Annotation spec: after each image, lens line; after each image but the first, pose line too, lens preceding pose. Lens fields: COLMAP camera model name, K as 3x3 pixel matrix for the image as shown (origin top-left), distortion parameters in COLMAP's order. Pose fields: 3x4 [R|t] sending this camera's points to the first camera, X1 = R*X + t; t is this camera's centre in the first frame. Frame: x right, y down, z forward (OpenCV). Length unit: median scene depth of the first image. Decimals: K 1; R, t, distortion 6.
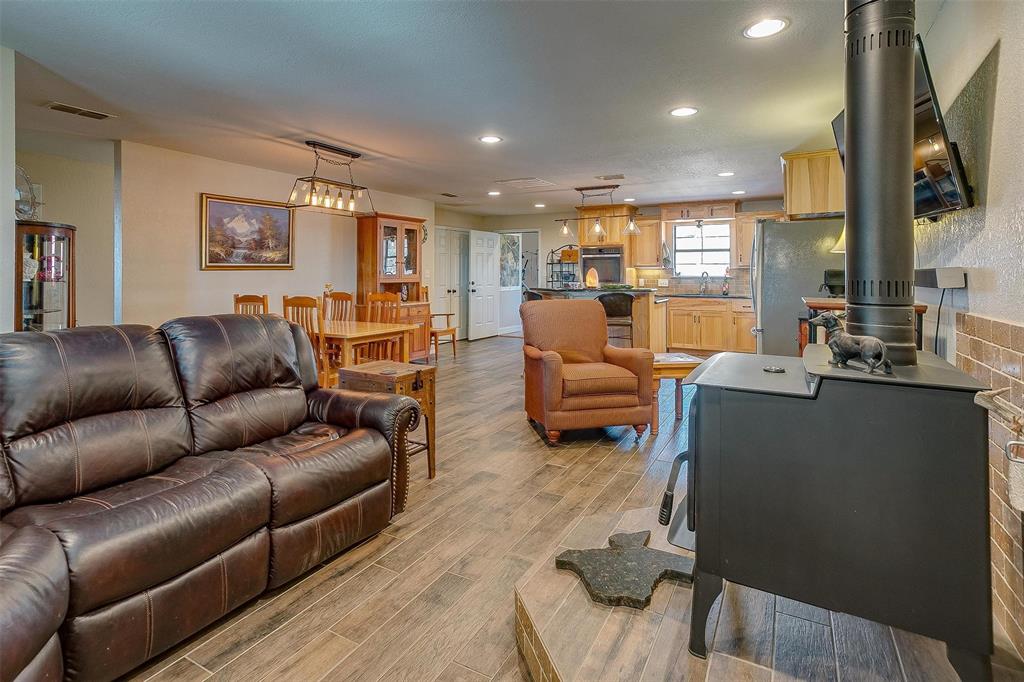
lens RADIAL K [[504.5, 0, 512.7], [0, 504.5, 318.1], [0, 0, 1]] dist [-0.033355, 0.029677]
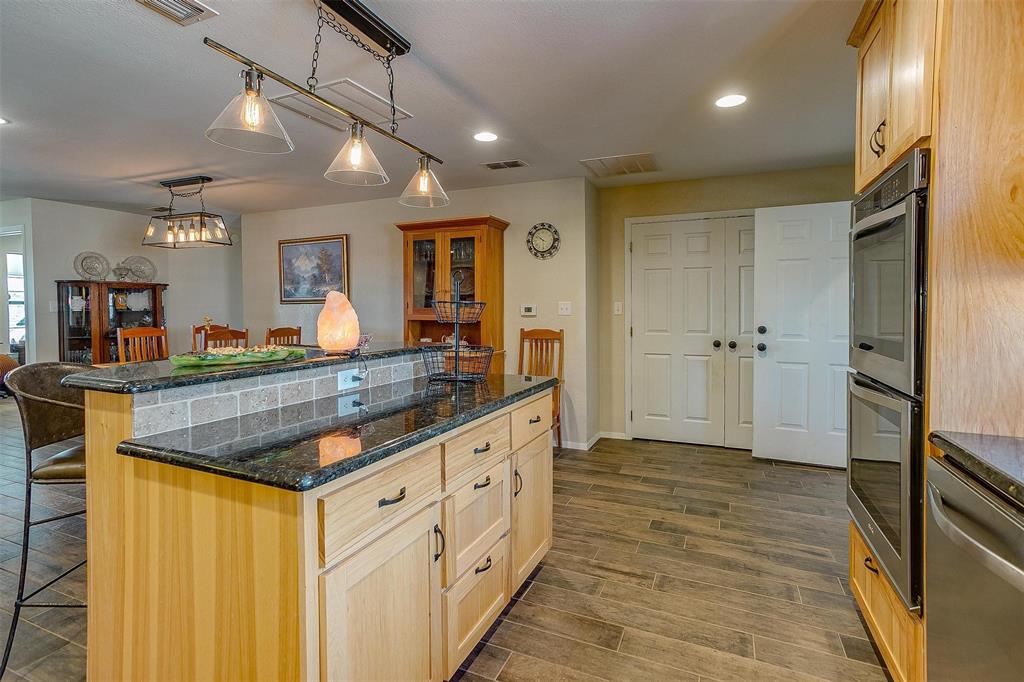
lens RADIAL K [[504.5, 0, 512.7], [0, 504.5, 318.1], [0, 0, 1]] dist [-0.033355, 0.029677]
pose [[0.095655, 0.022455, -0.995161, 0.594148], [-0.087802, 0.996039, 0.014036, -0.121085], [0.991535, 0.086035, 0.097248, 1.352119]]
